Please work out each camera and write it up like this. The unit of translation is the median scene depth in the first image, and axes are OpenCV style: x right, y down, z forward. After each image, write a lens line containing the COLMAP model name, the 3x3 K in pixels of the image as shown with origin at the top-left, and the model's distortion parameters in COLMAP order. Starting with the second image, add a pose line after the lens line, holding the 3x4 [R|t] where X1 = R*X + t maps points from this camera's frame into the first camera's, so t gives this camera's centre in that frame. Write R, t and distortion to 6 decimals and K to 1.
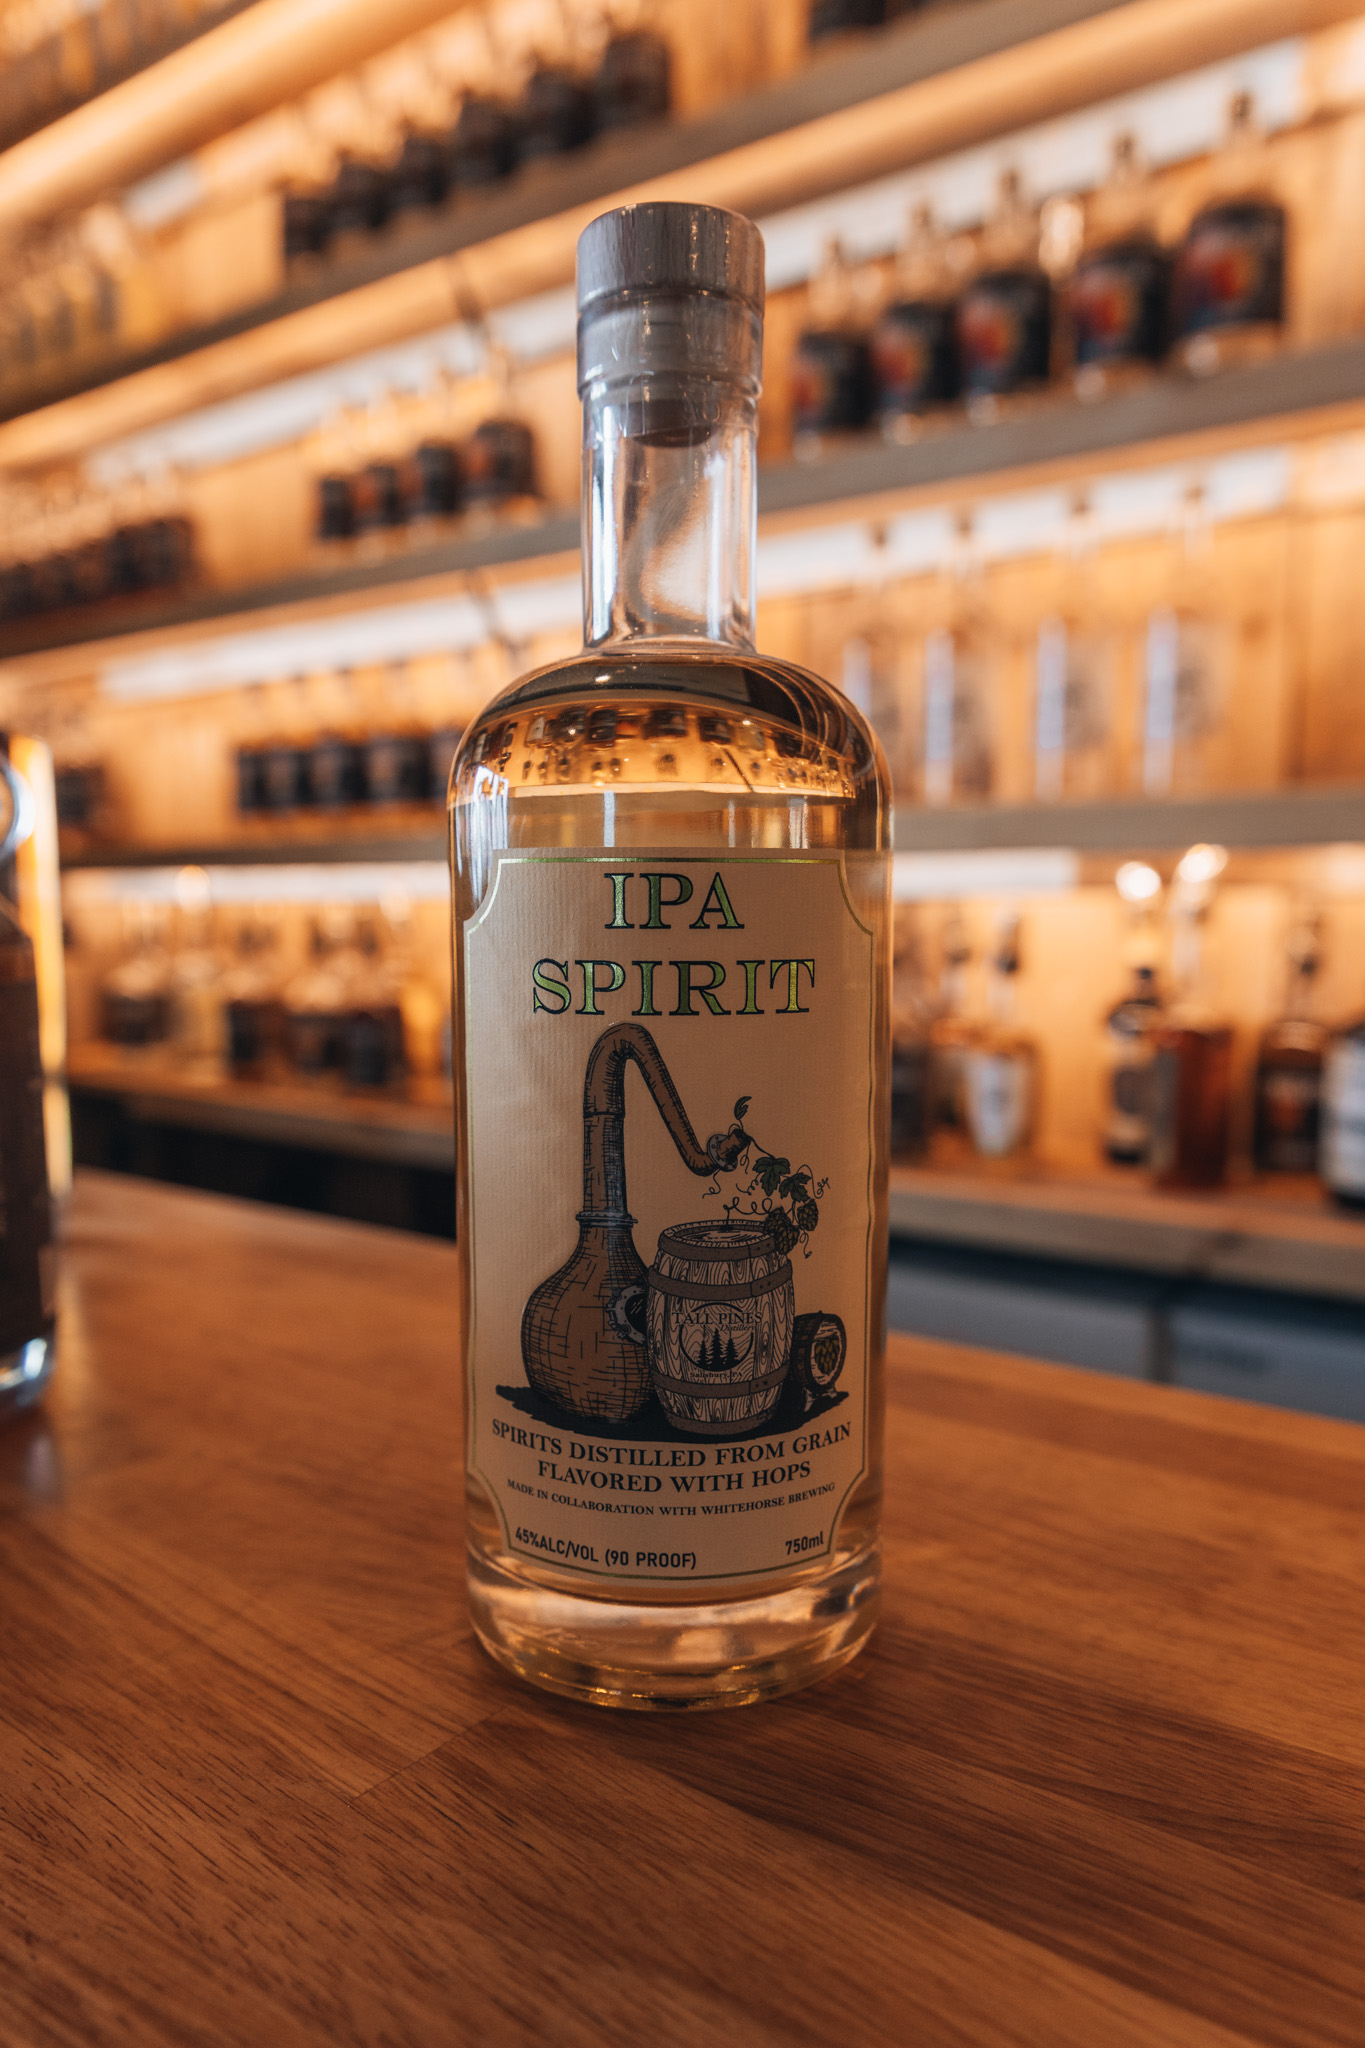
lens RADIAL K [[1464.1, 0, 681.6], [0, 1464.1, 1119.5], [0, 0, 1]] dist [-0.001807, 0.000374]
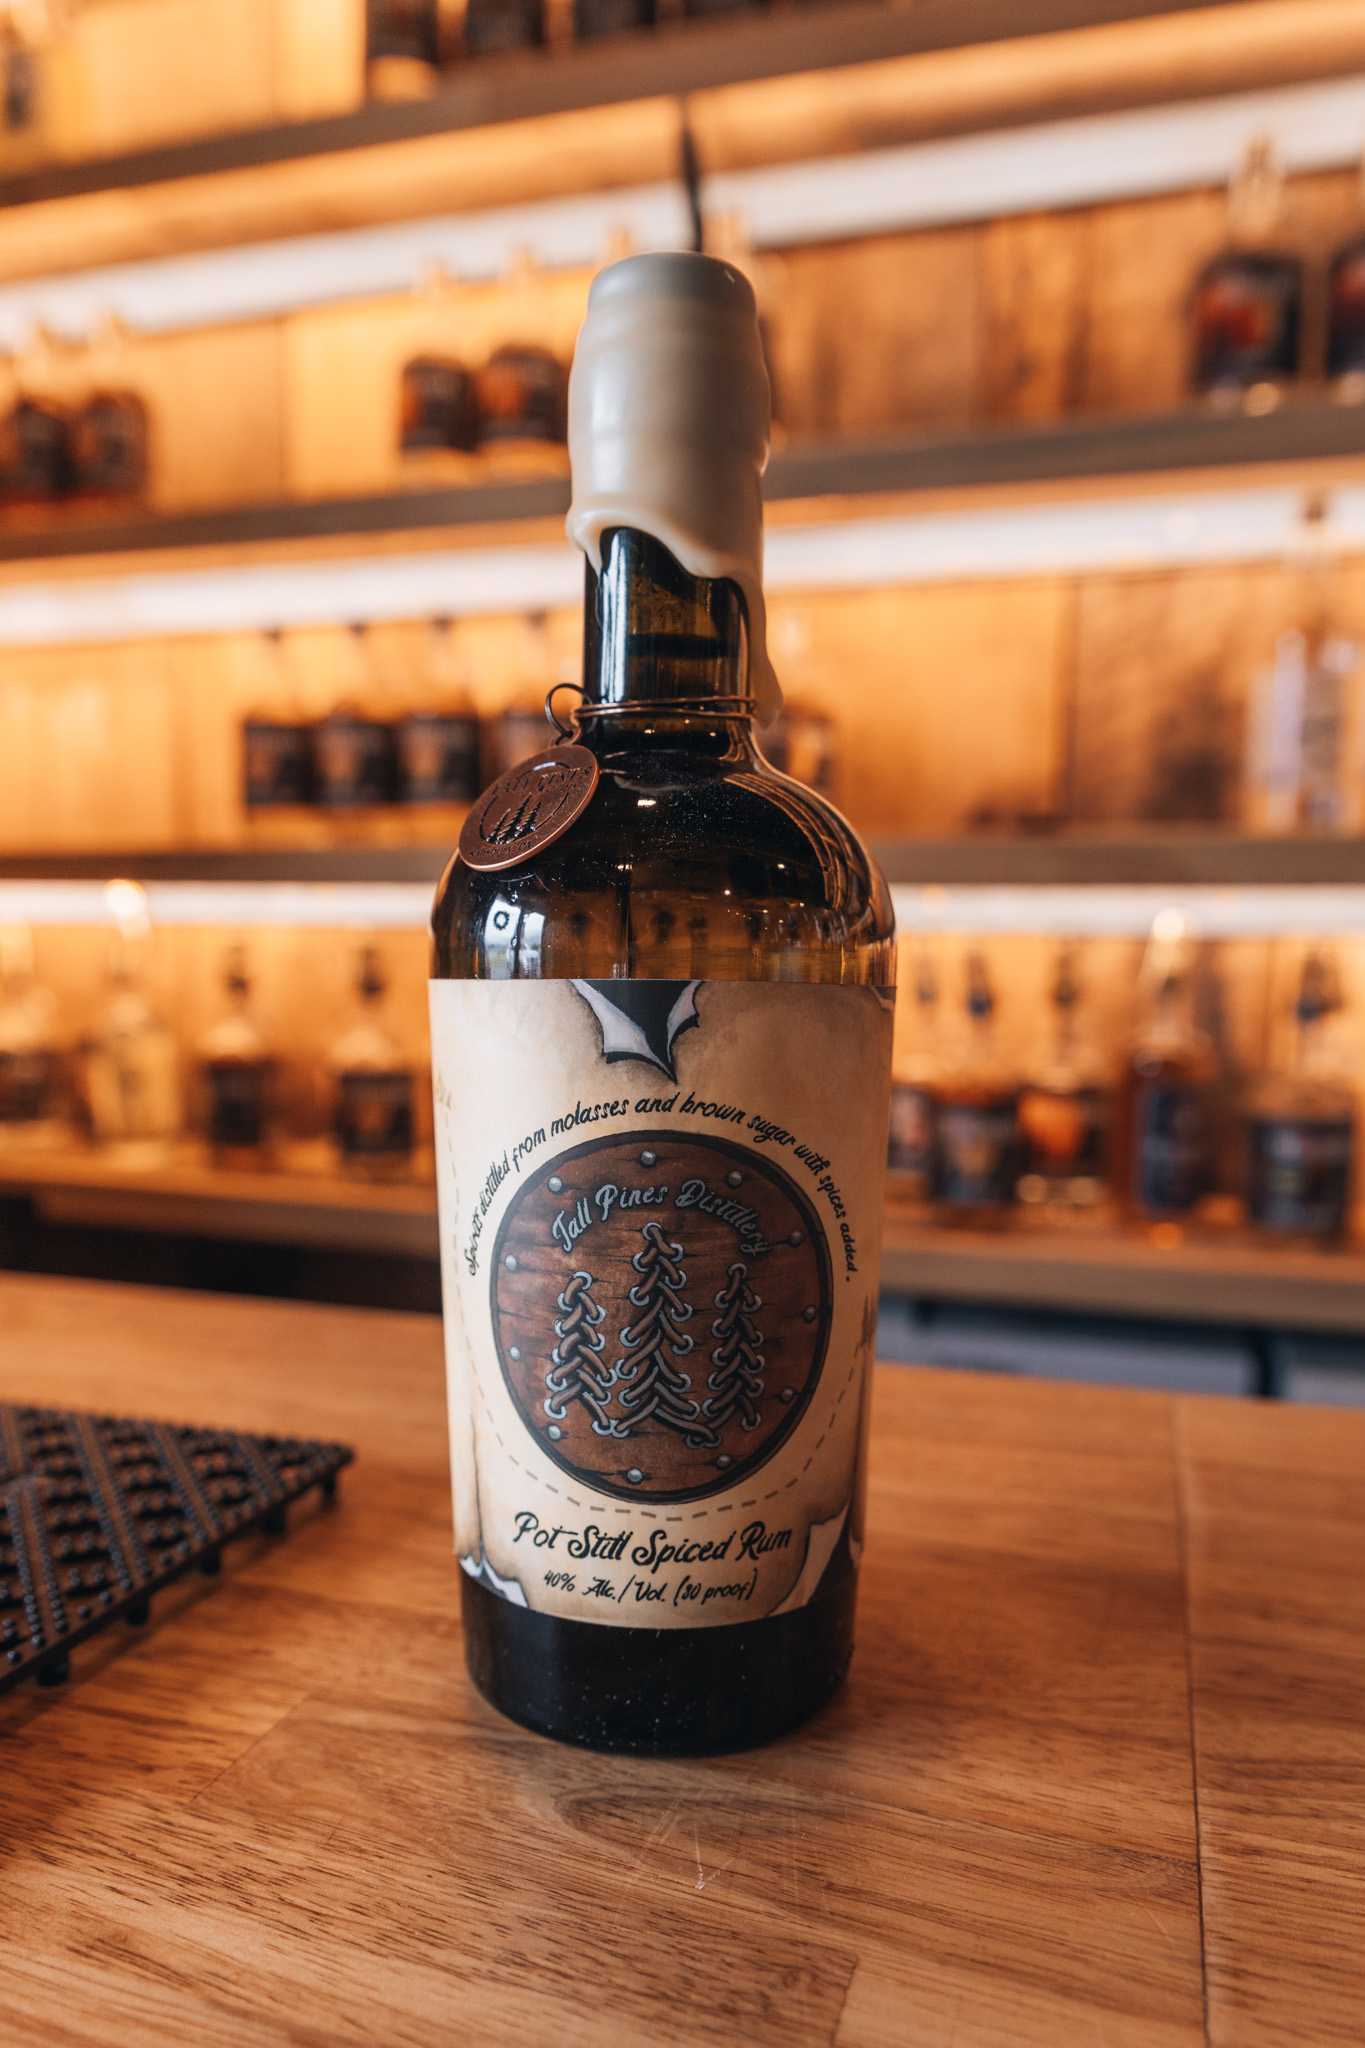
lens RADIAL K [[1463.3, 0, 666.7], [0, 1463.3, 1109.3], [0, 0, 1]] dist [0.000587, -0.002957]
pose [[0.941054, -0.027636, 0.337126, -0.504561], [0.035848, 0.999192, -0.018159, -0.050363], [-0.336352, 0.029174, 0.941284, 0.341988]]
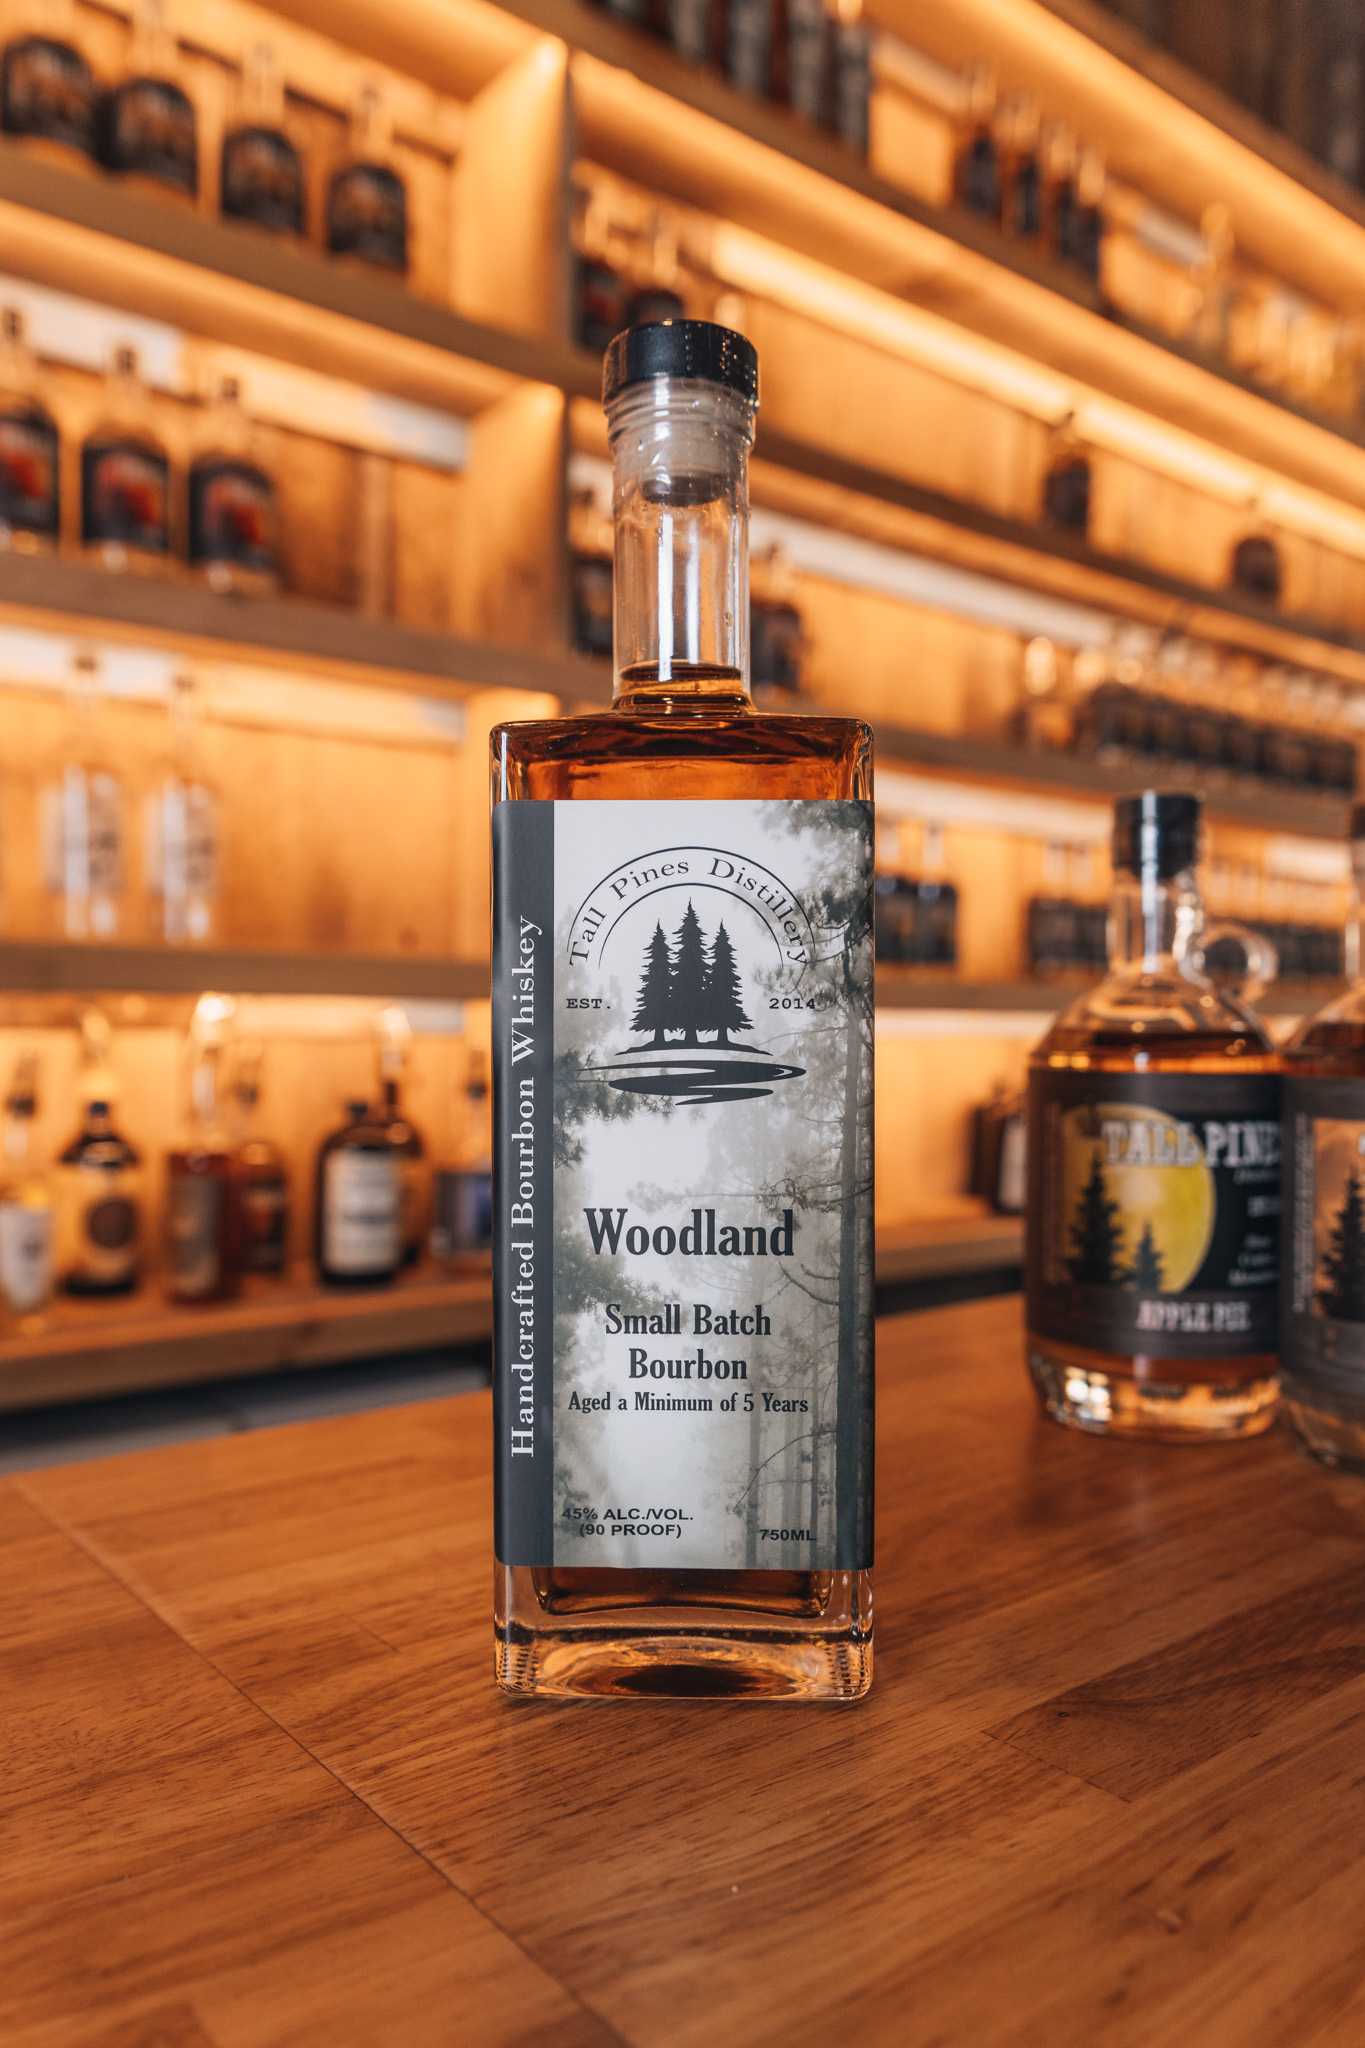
lens RADIAL K [[1447.4, 0, 644.3], [0, 1447.4, 1065.7], [0, 0, 1]] dist [-0.006302, -0.006418]
pose [[0.244451, -0.012965, 0.969575, -0.569430], [0.138543, 0.990119, -0.021690, -0.054140], [-0.959713, 0.139630, 0.243832, 0.378371]]
